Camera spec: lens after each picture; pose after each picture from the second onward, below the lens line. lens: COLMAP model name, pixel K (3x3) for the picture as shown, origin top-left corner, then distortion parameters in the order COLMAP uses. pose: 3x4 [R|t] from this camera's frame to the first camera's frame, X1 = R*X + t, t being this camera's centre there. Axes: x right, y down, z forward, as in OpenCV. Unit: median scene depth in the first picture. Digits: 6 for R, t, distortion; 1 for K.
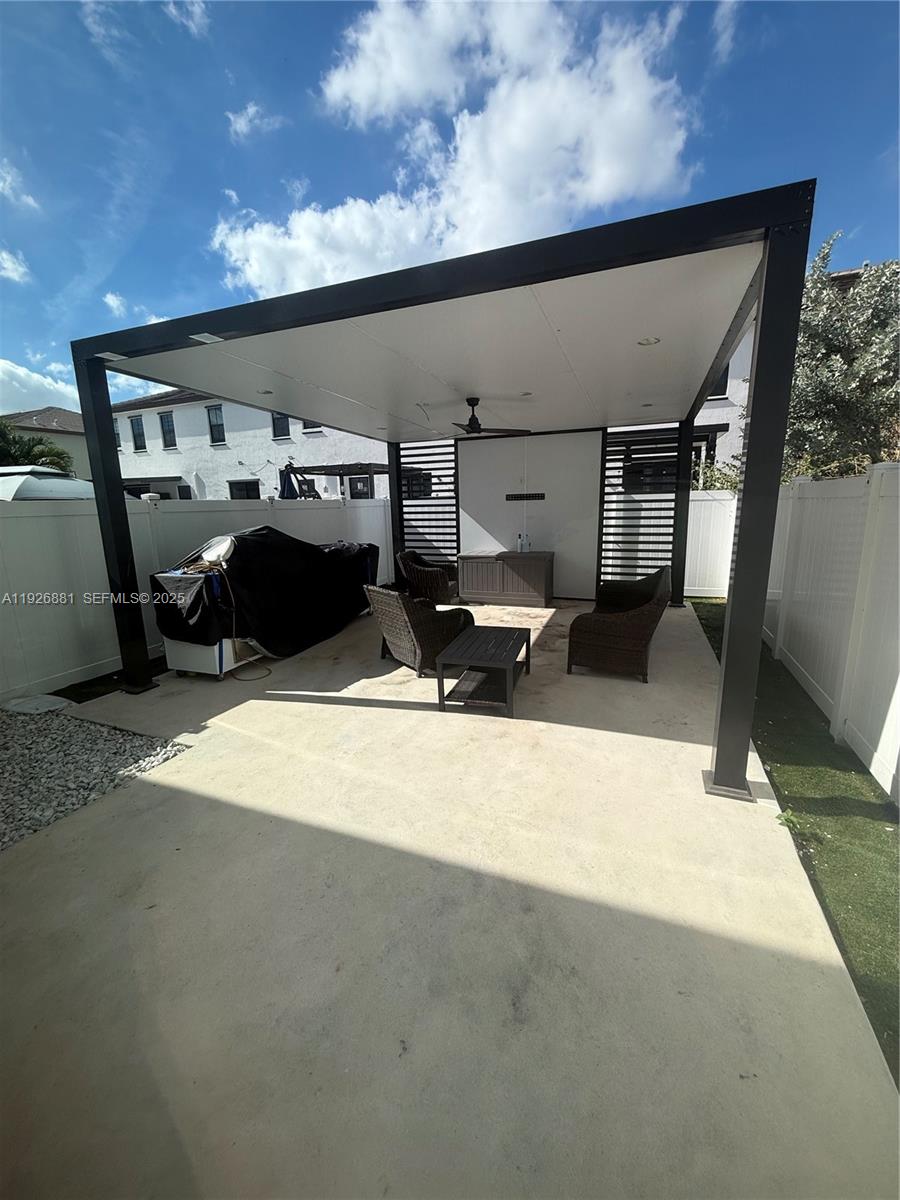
lens RADIAL K [[480.6, 0, 449.6], [0, 480.6, 601.6], [0, 0, 1]] dist [0.001539, 0.000150]
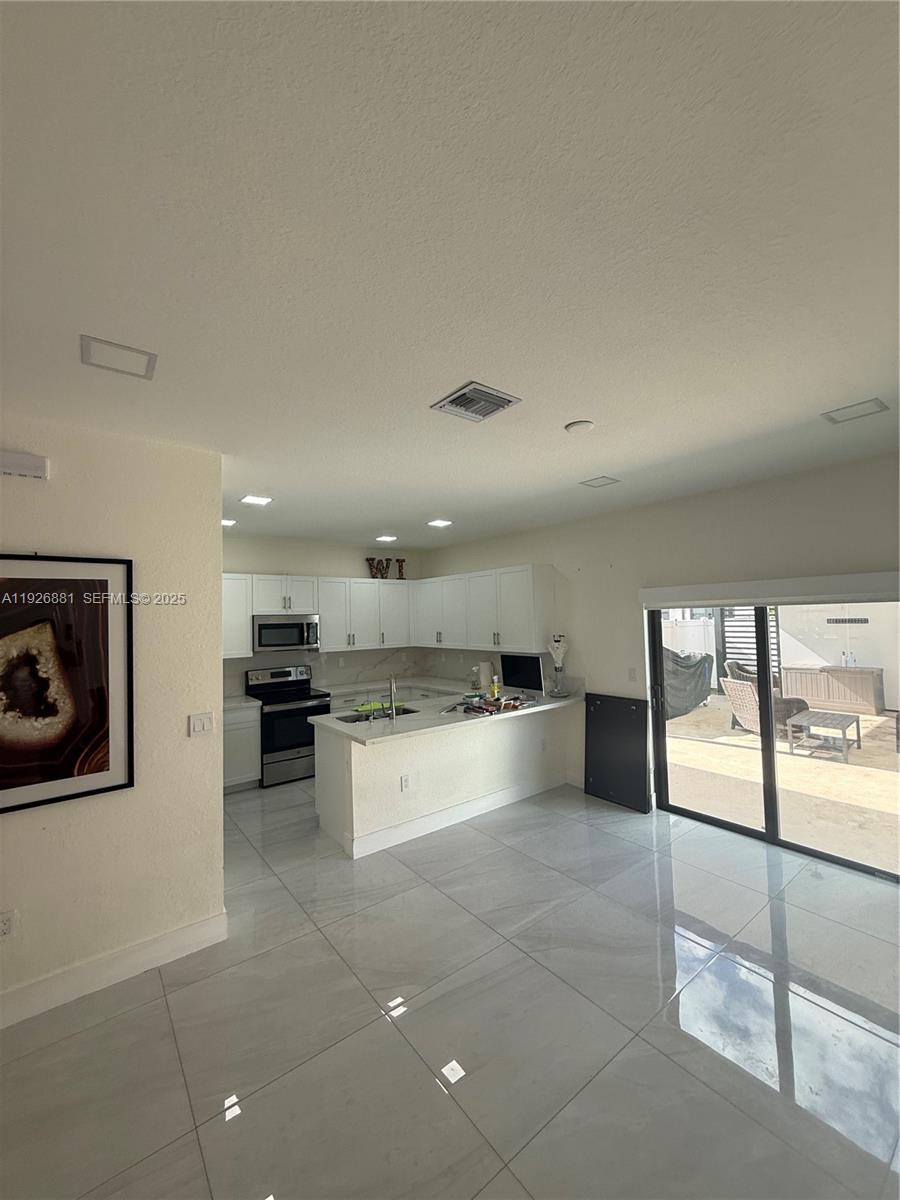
lens RADIAL K [[480.6, 0, 447.7], [0, 480.6, 597.7], [0, 0, 1]] dist [0.001539, 0.000150]
pose [[0.860122, -0.011511, -0.509959, -0.094774], [-0.110740, 0.971687, -0.208714, 0.093345], [0.497923, 0.235992, 0.834494, -0.558059]]
